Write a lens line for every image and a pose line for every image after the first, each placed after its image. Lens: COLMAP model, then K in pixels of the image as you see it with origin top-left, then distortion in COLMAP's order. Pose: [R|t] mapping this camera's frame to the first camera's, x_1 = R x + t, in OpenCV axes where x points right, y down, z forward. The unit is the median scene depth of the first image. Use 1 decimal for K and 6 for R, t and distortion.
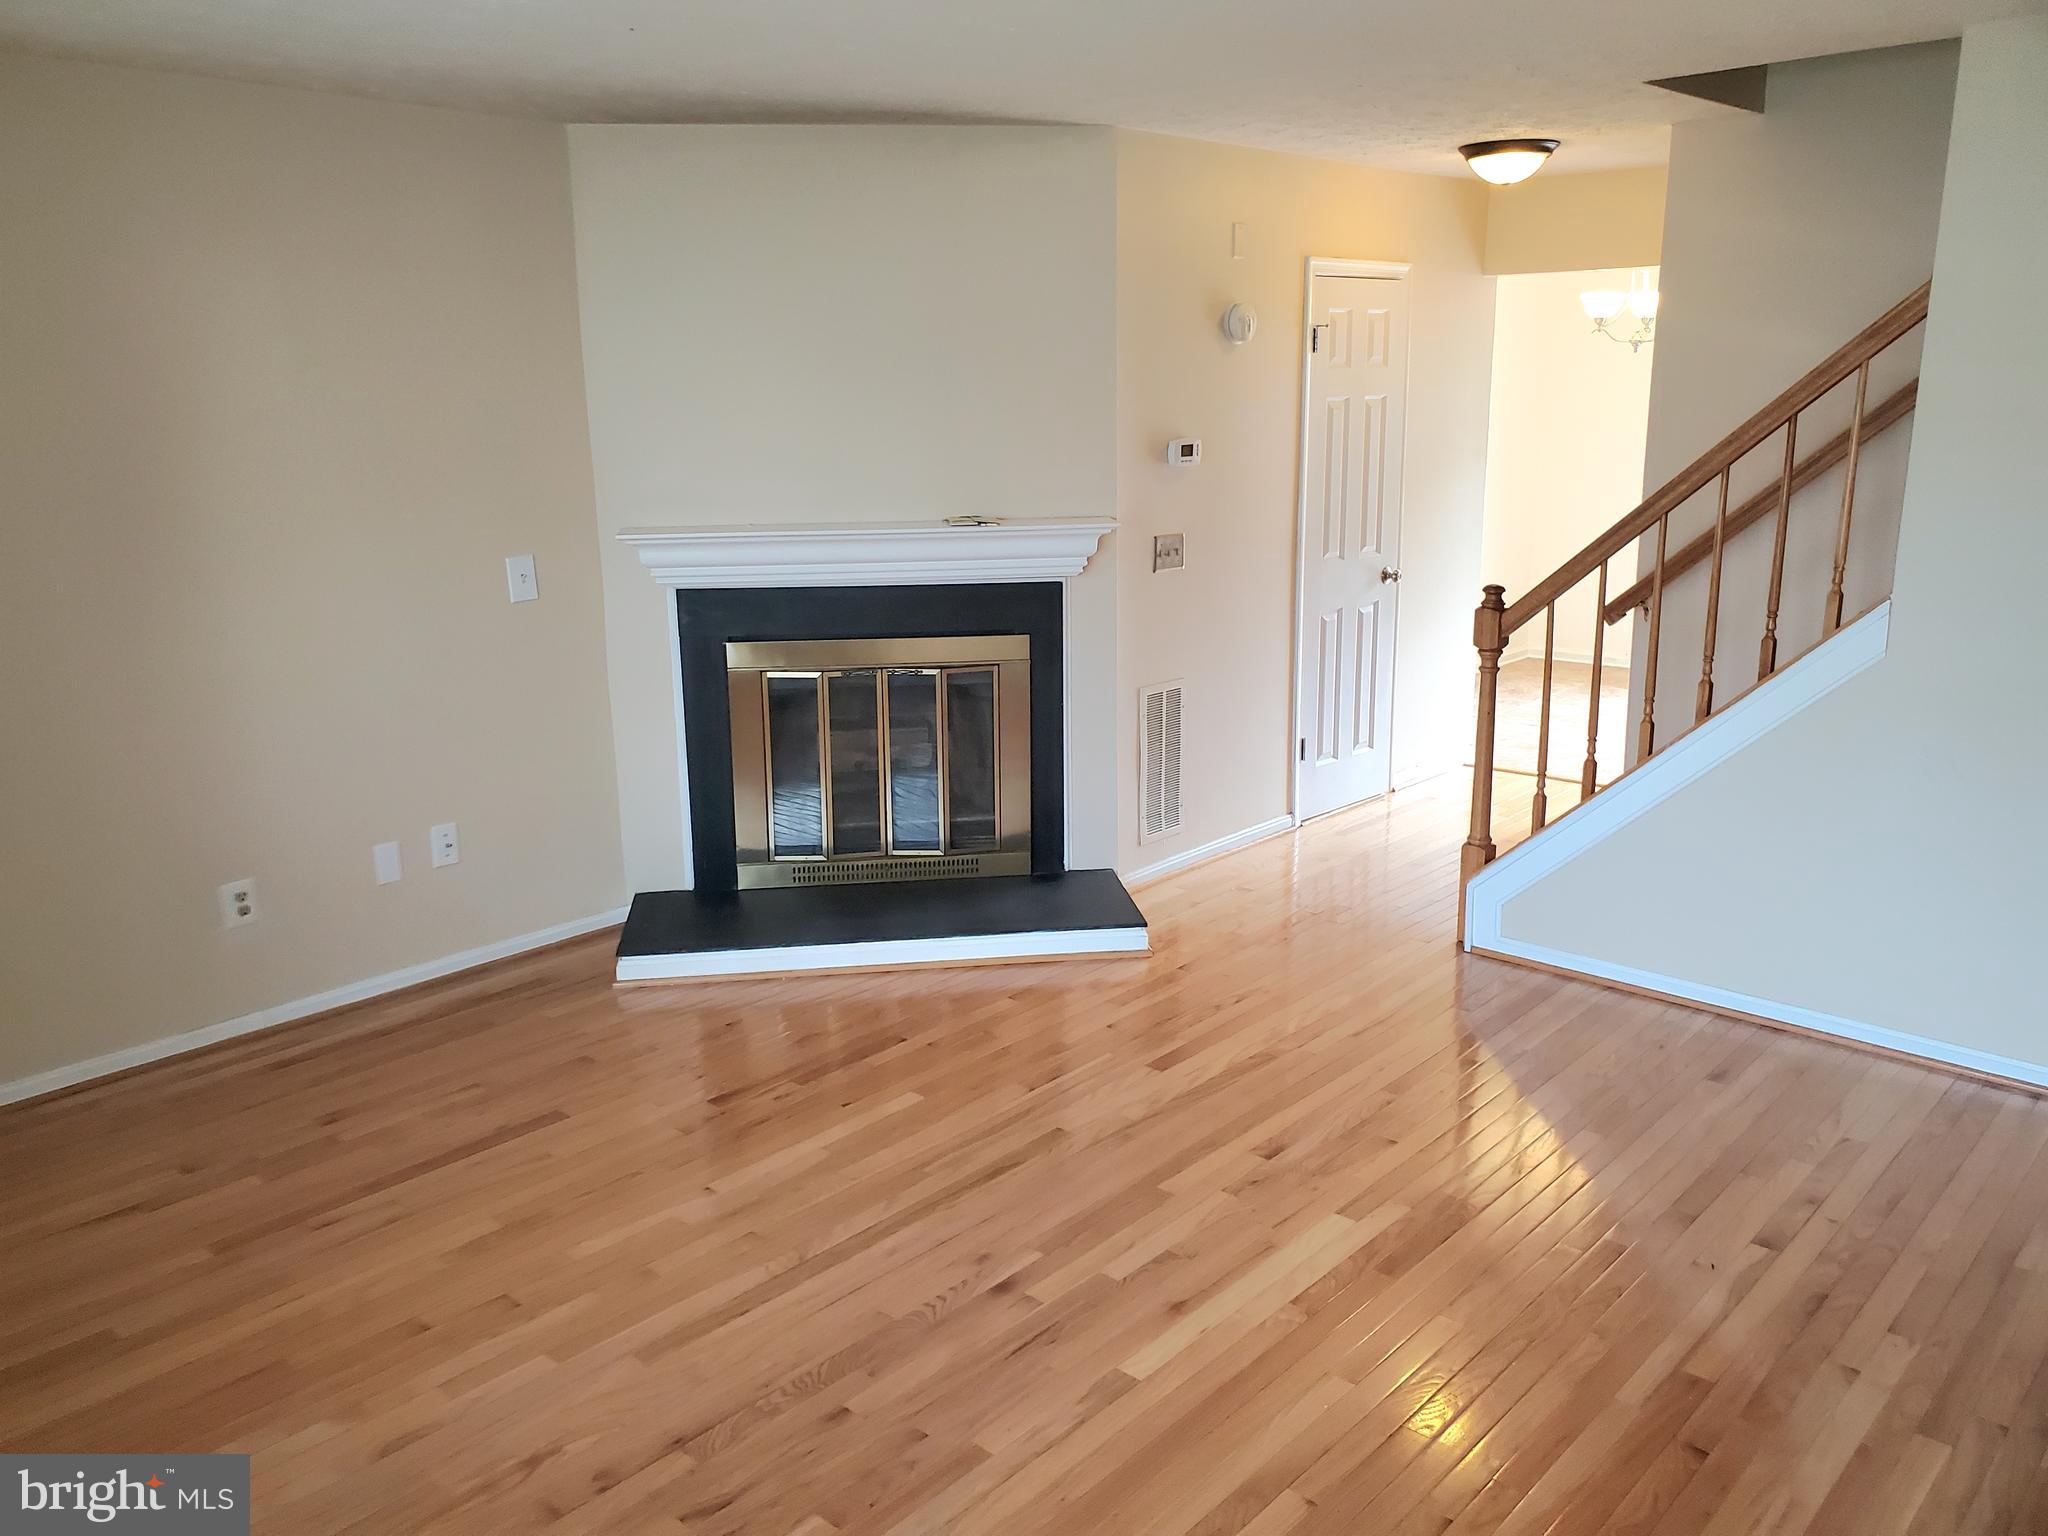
lens RADIAL K [[1594.8, 0, 1002.2], [0, 1594.8, 763.6], [0, 0, 1]] dist [0.024478, 0.002679]
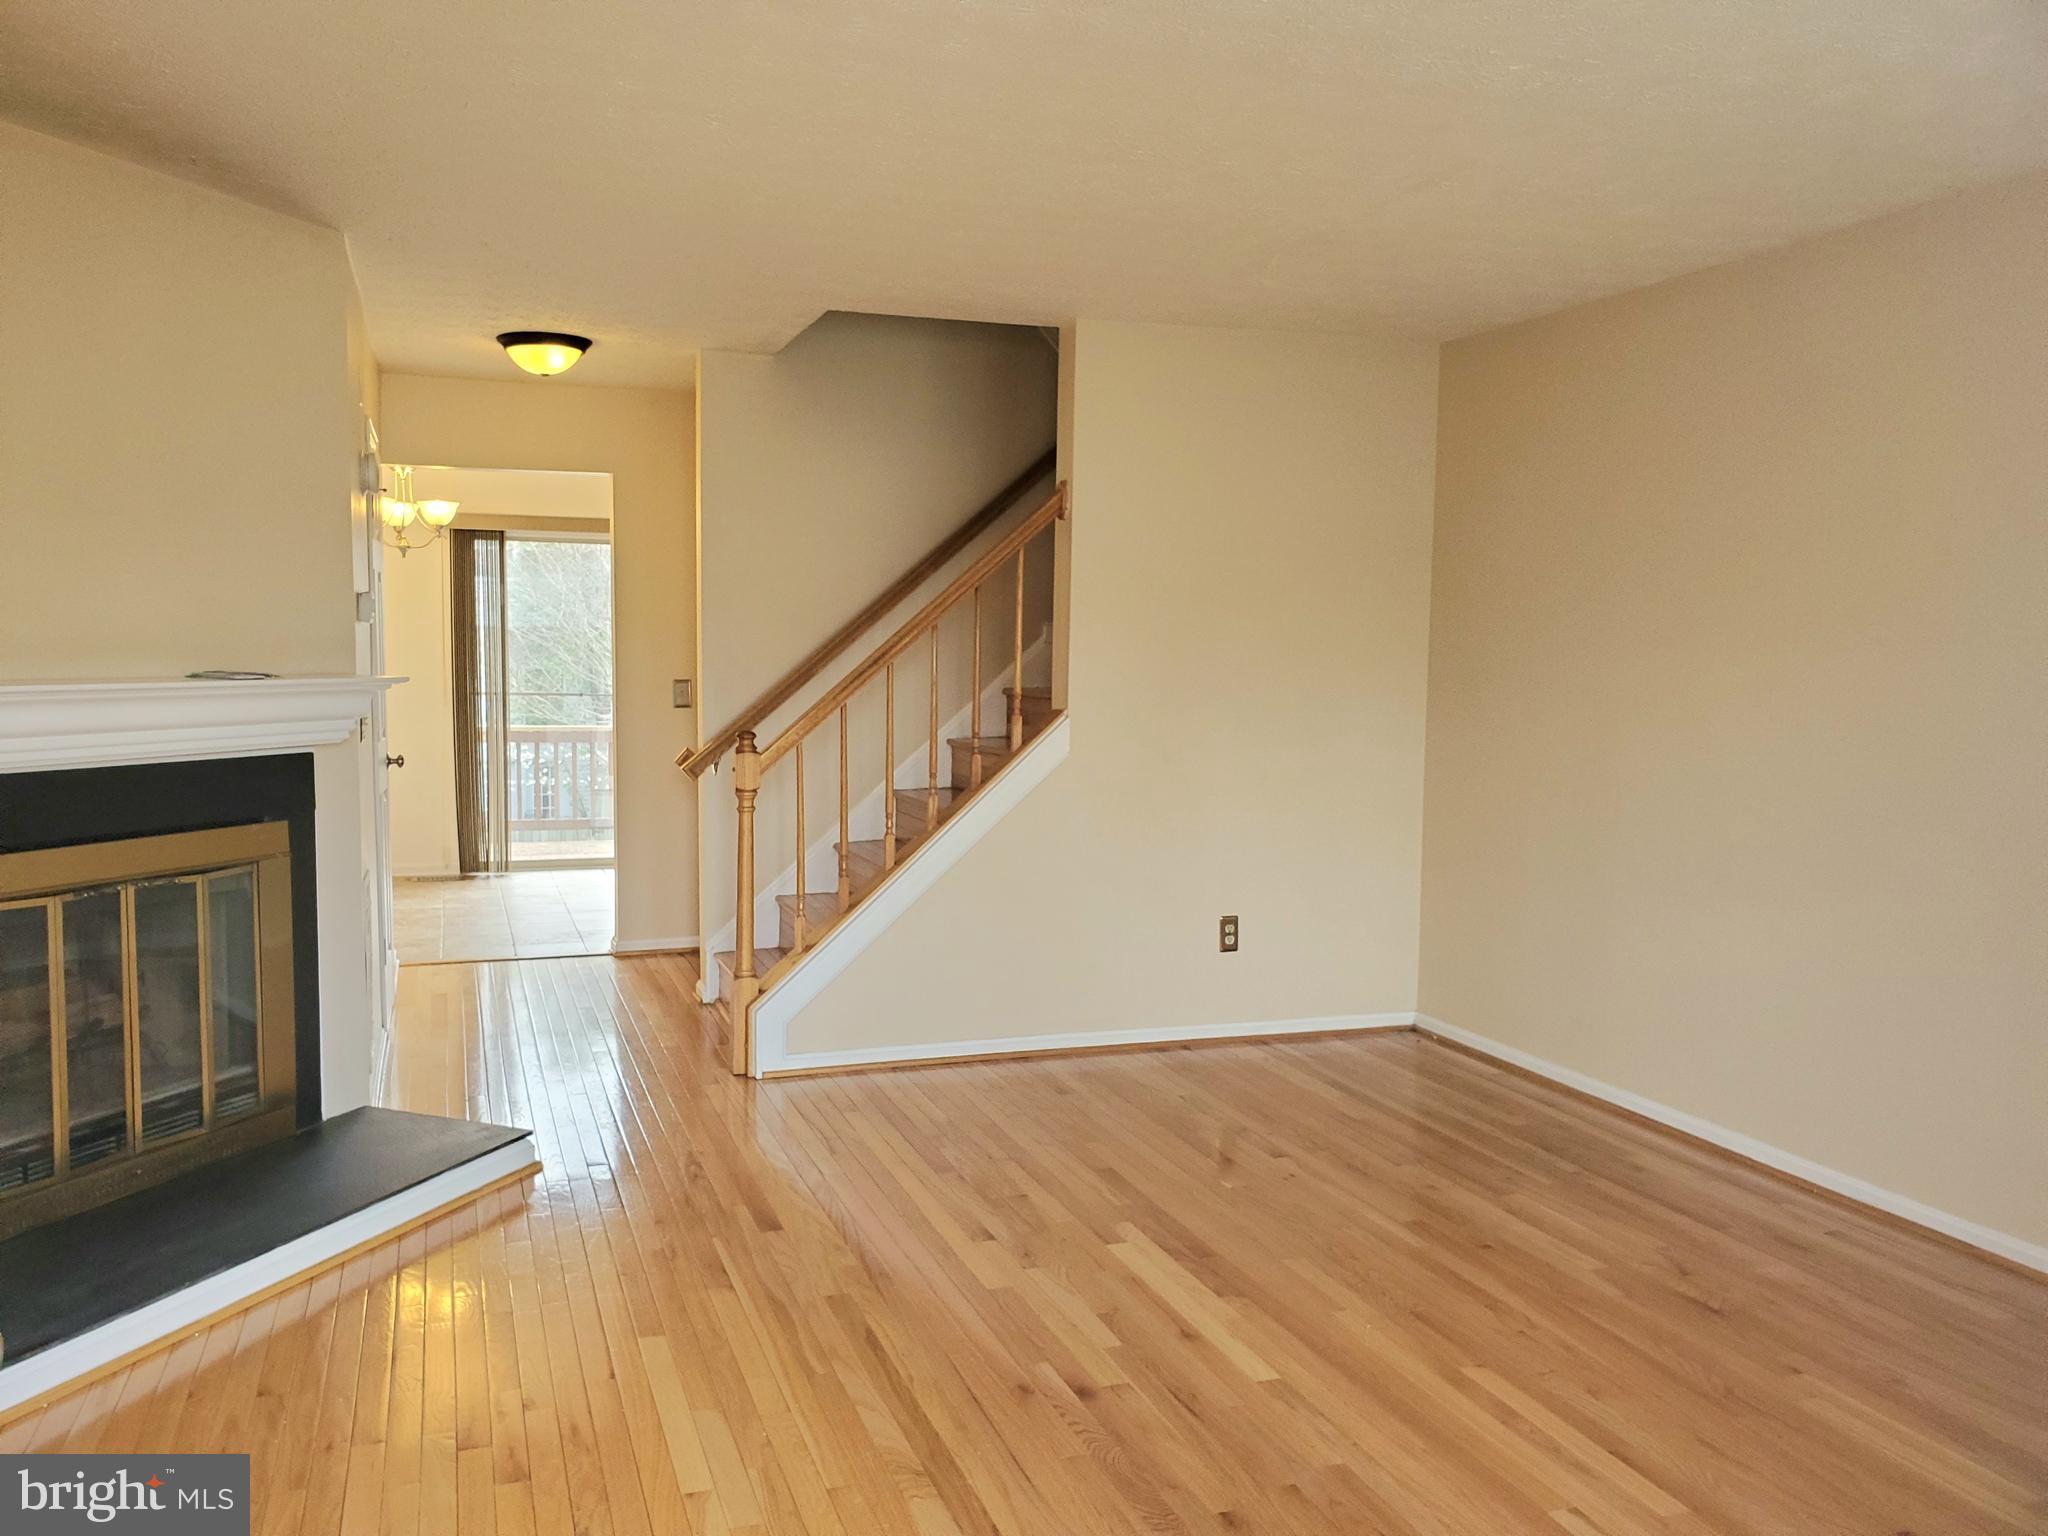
lens RADIAL K [[1594.8, 0, 1016.6], [0, 1594.8, 767.6], [0, 0, 1]] dist [0.024478, 0.002679]
pose [[0.469560, -0.048818, 0.881550, -0.653828], [0.192148, 0.980188, -0.048068, 0.000904], [-0.861738, 0.191959, 0.469638, 0.401858]]
